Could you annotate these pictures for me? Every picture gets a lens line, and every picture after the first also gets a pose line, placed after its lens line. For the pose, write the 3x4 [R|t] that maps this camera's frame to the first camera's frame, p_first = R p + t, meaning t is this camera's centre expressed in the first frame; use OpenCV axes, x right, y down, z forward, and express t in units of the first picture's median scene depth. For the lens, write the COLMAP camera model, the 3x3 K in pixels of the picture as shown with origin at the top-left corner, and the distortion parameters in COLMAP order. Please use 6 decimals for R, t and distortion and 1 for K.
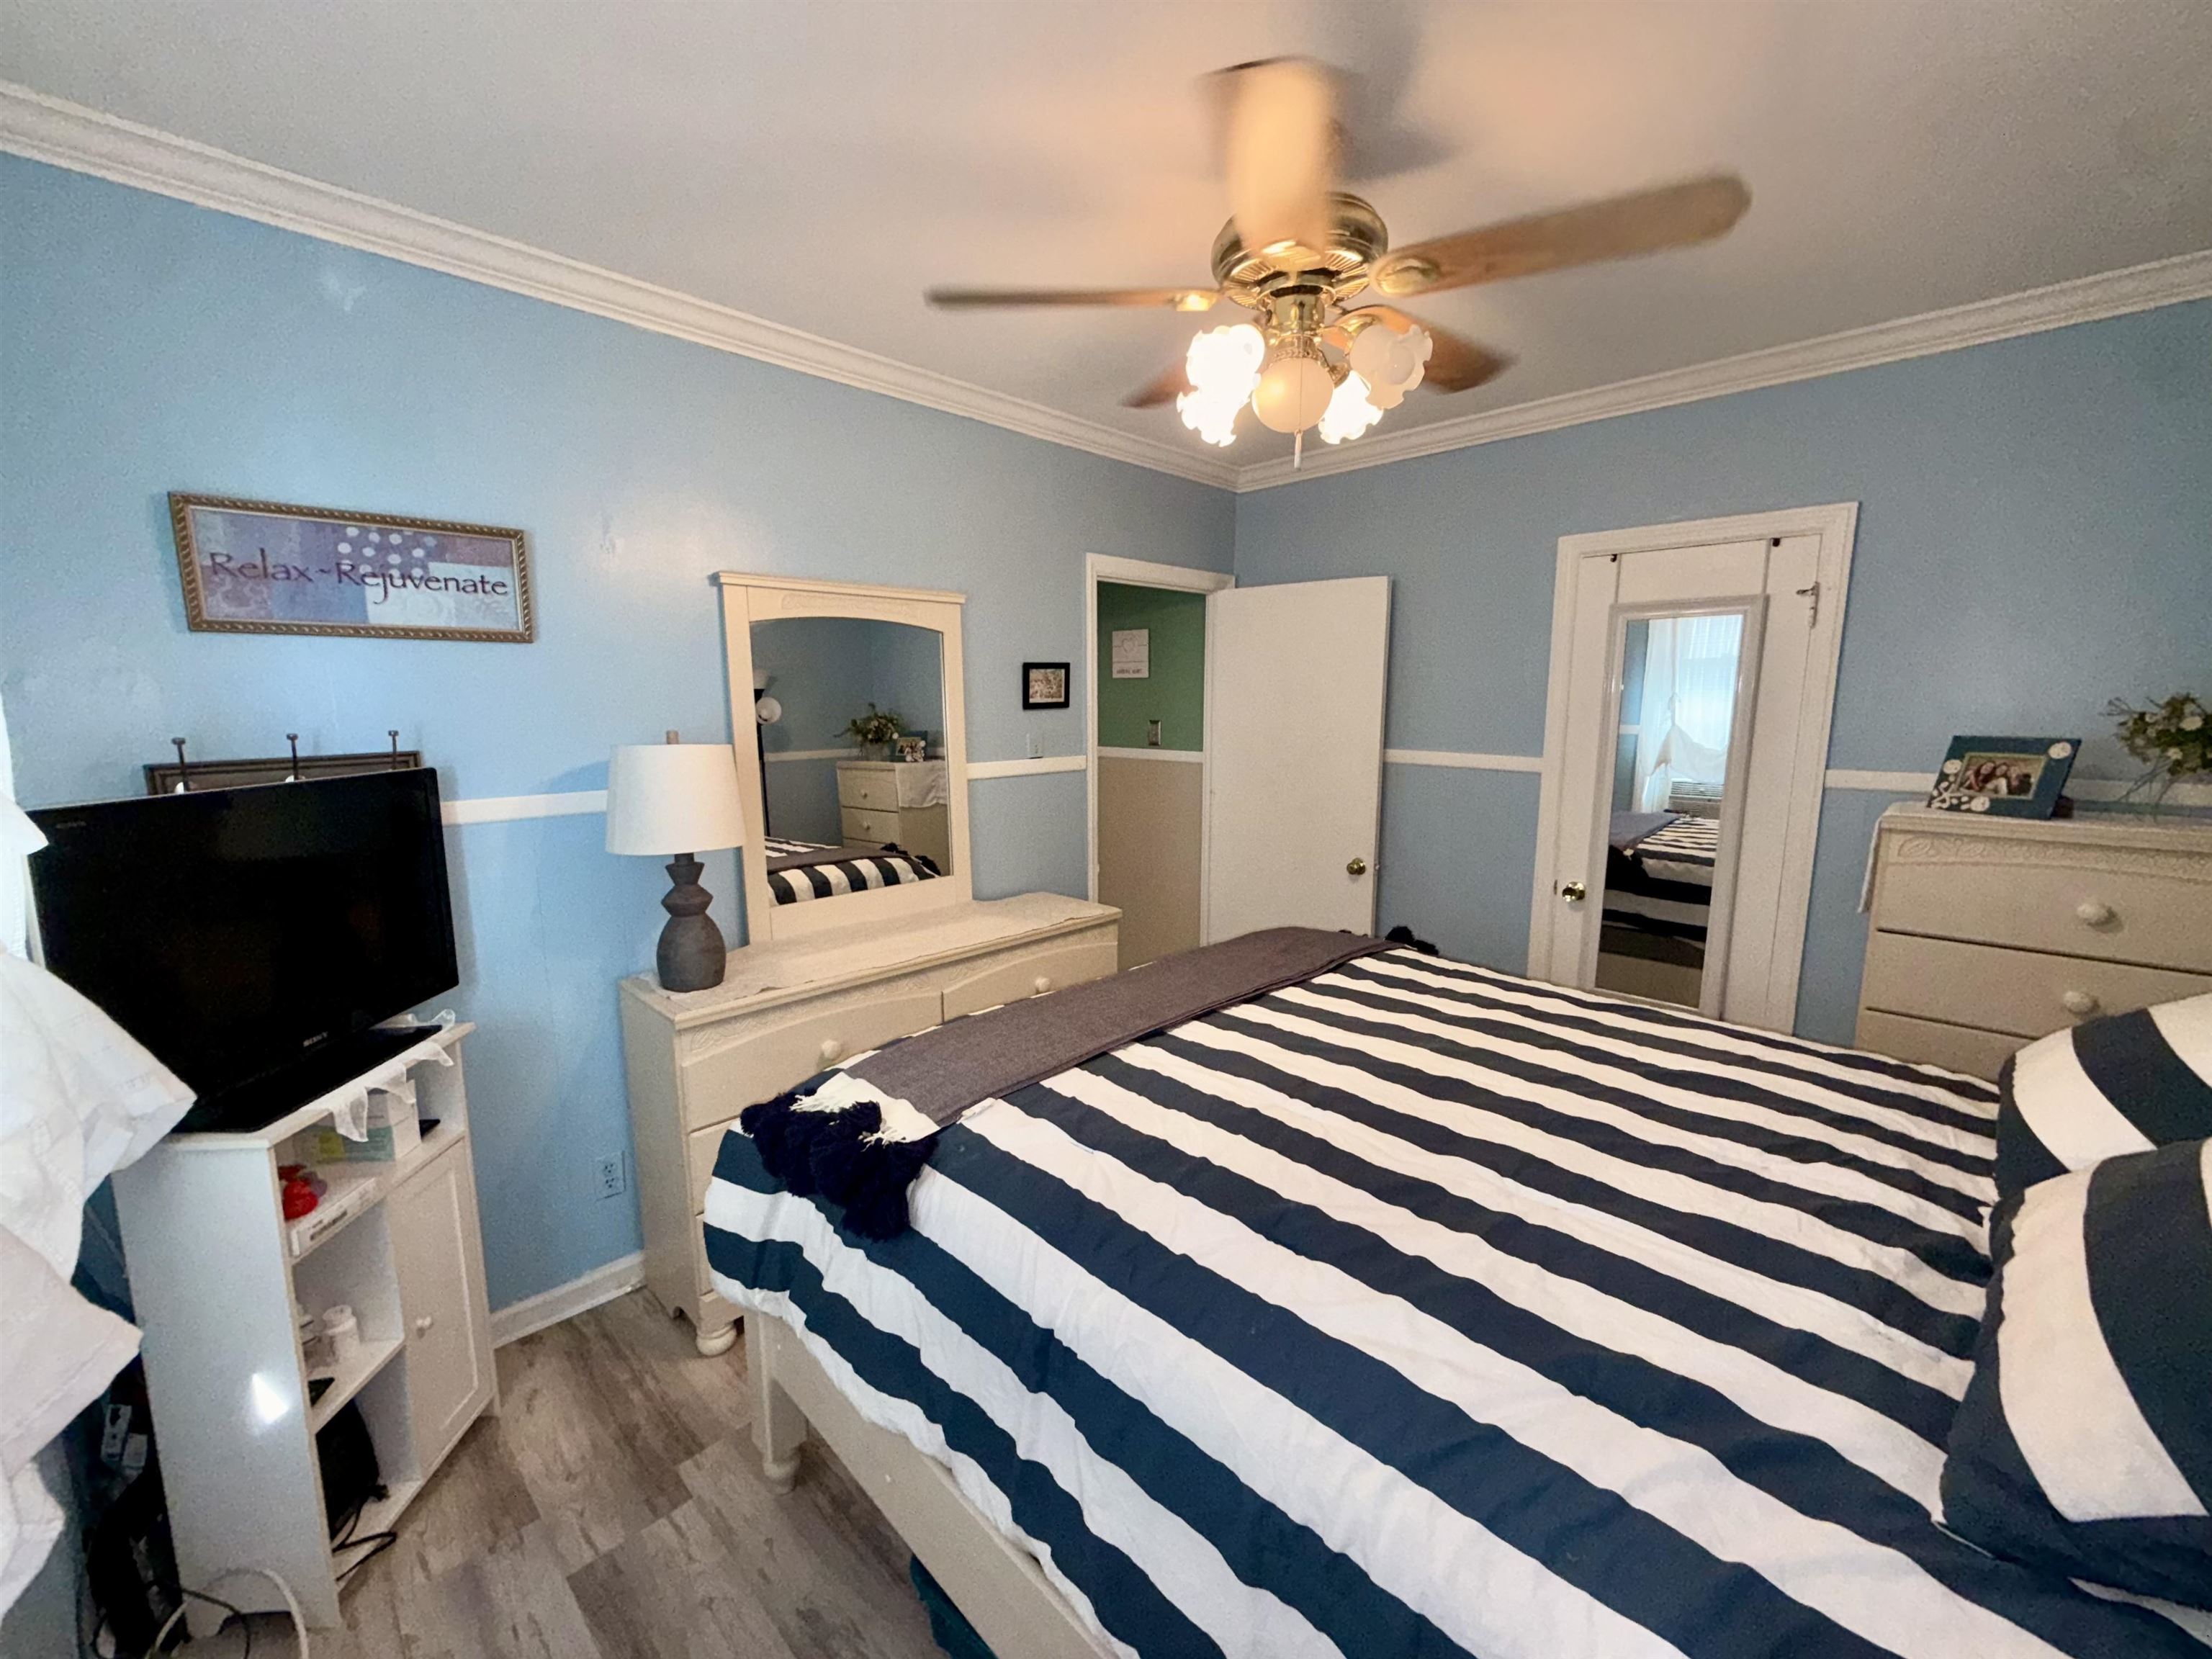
lens RADIAL K [[881.4, 0, 1106.0], [0, 881.4, 830.2], [0, 0, 1]] dist [0.000699, 0.000103]
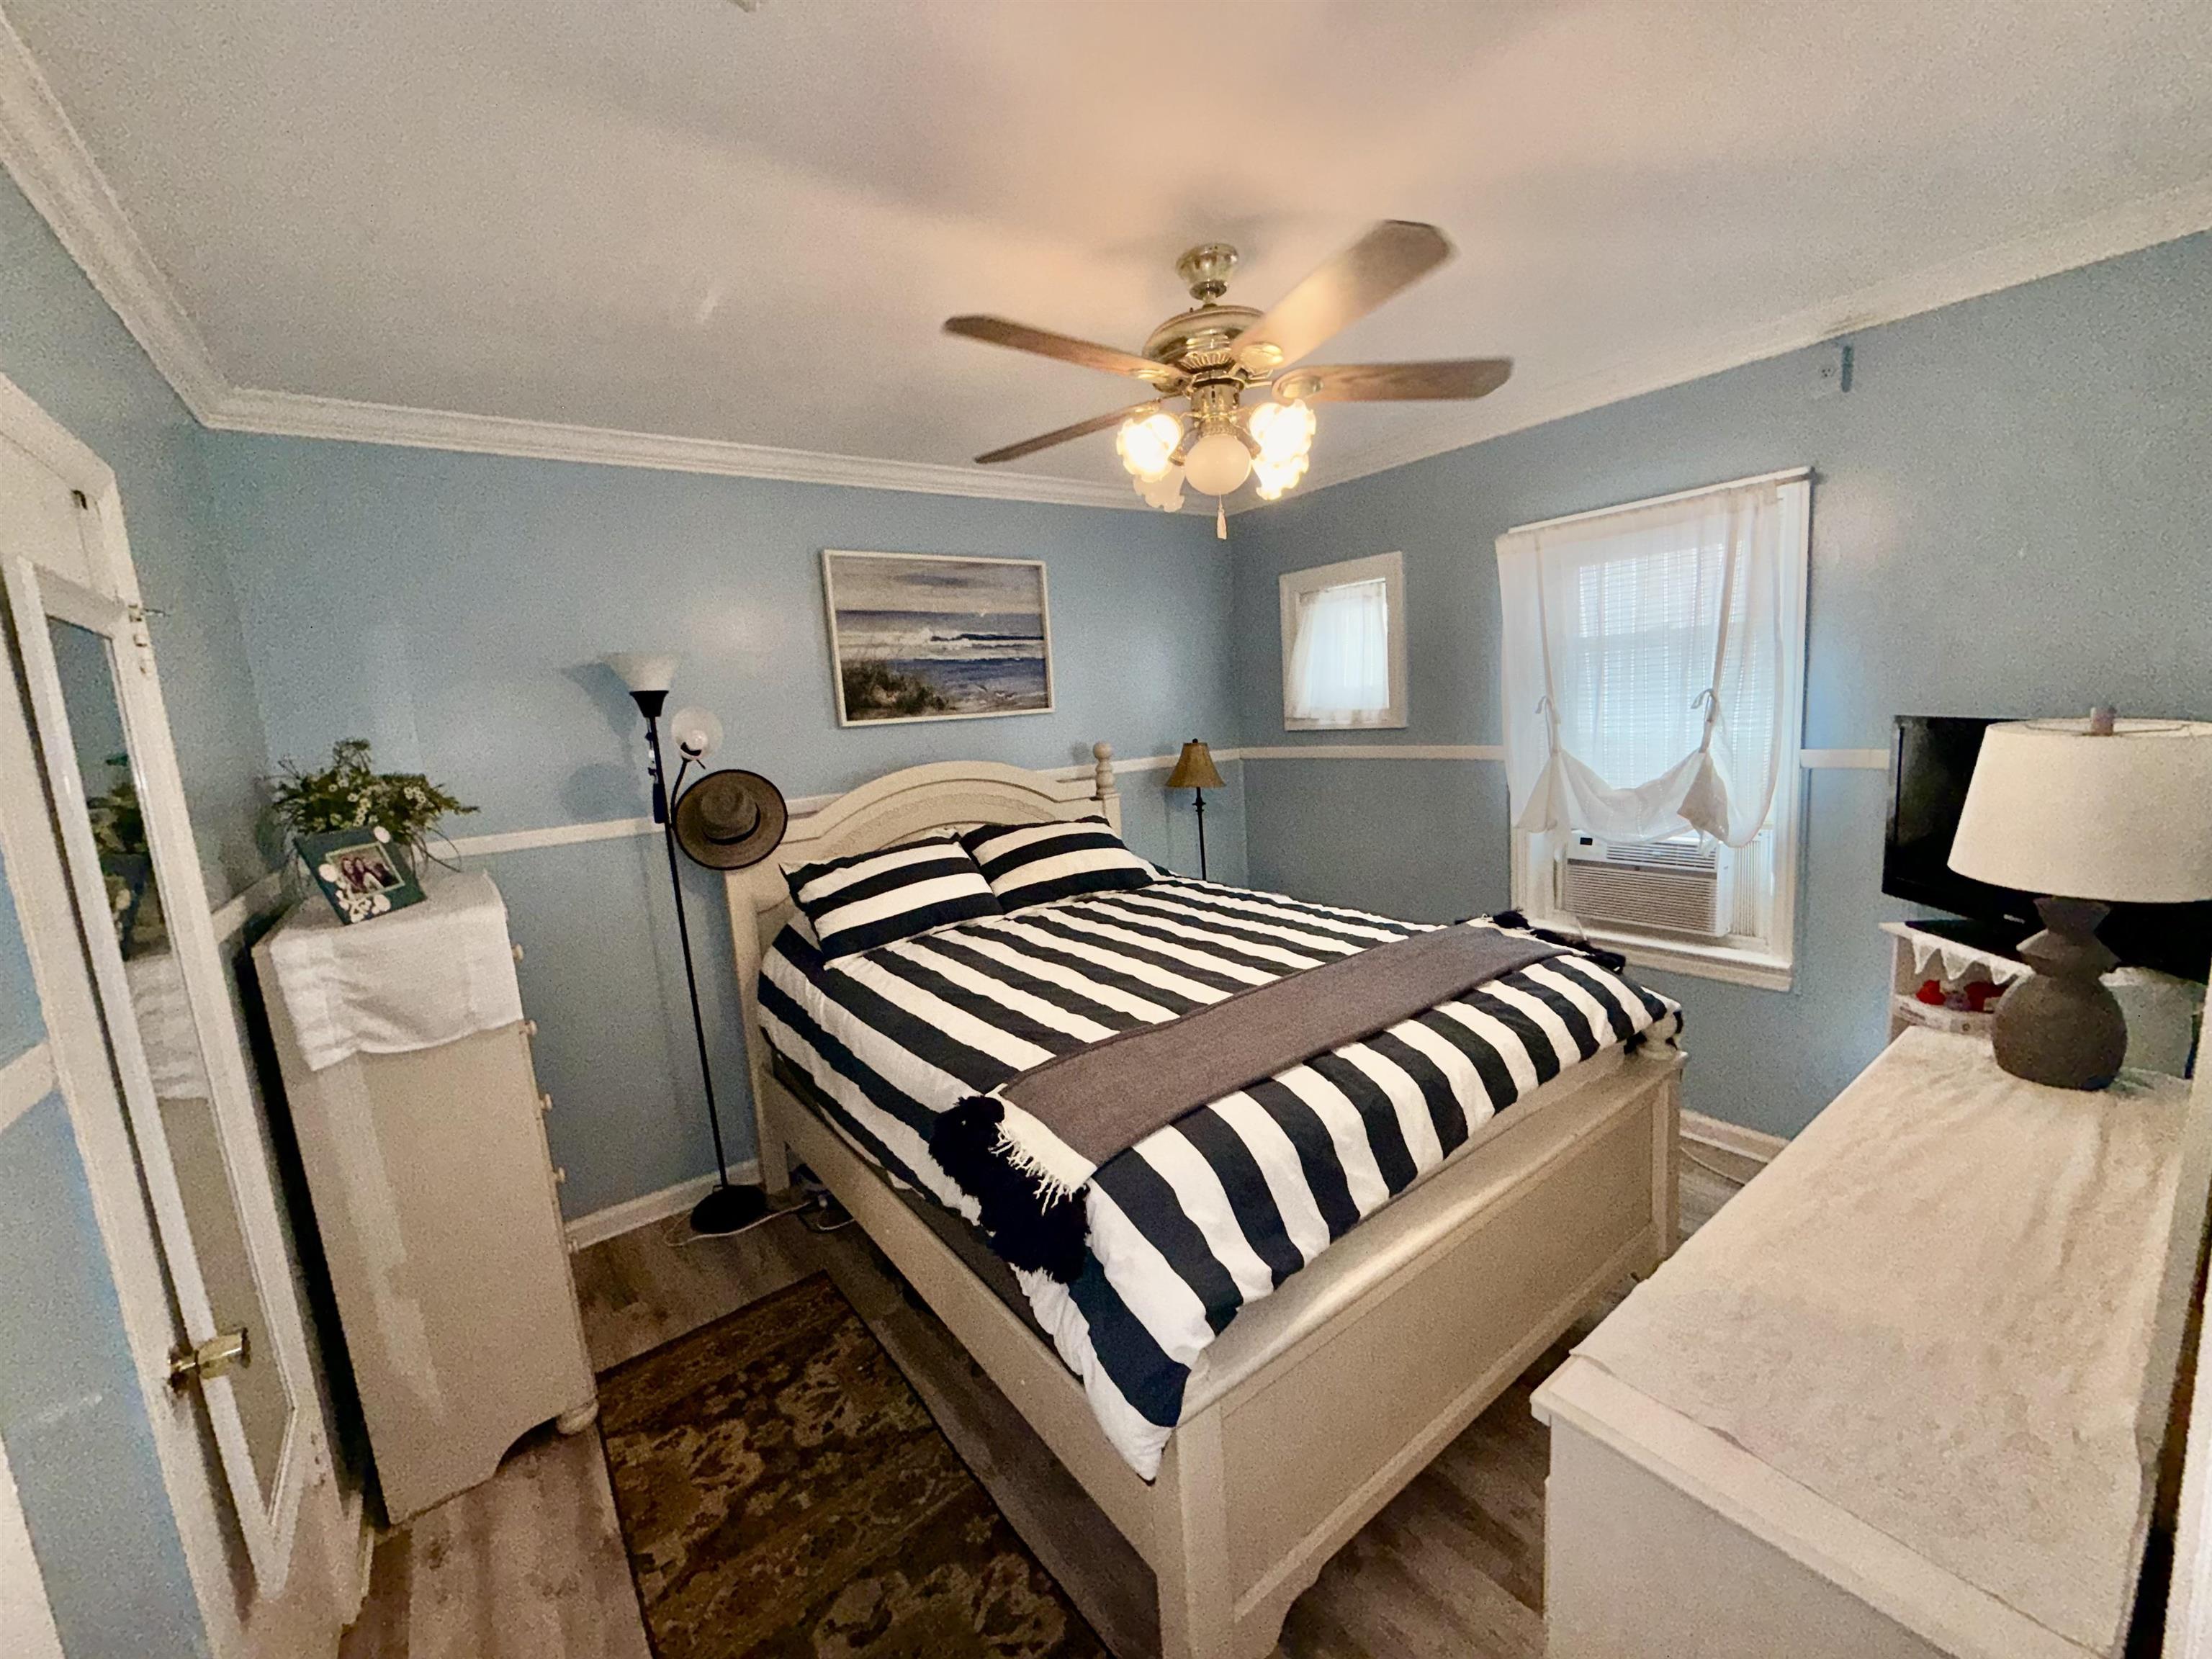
lens RADIAL K [[881.4, 0, 1101.6], [0, 881.4, 828.6], [0, 0, 1]] dist [0.000699, 0.000103]
pose [[-0.986592, 0.054953, 0.153675, 0.180177], [0.097446, 0.953691, 0.284567, -0.323352], [-0.130921, 0.295727, -0.946259, 1.975690]]
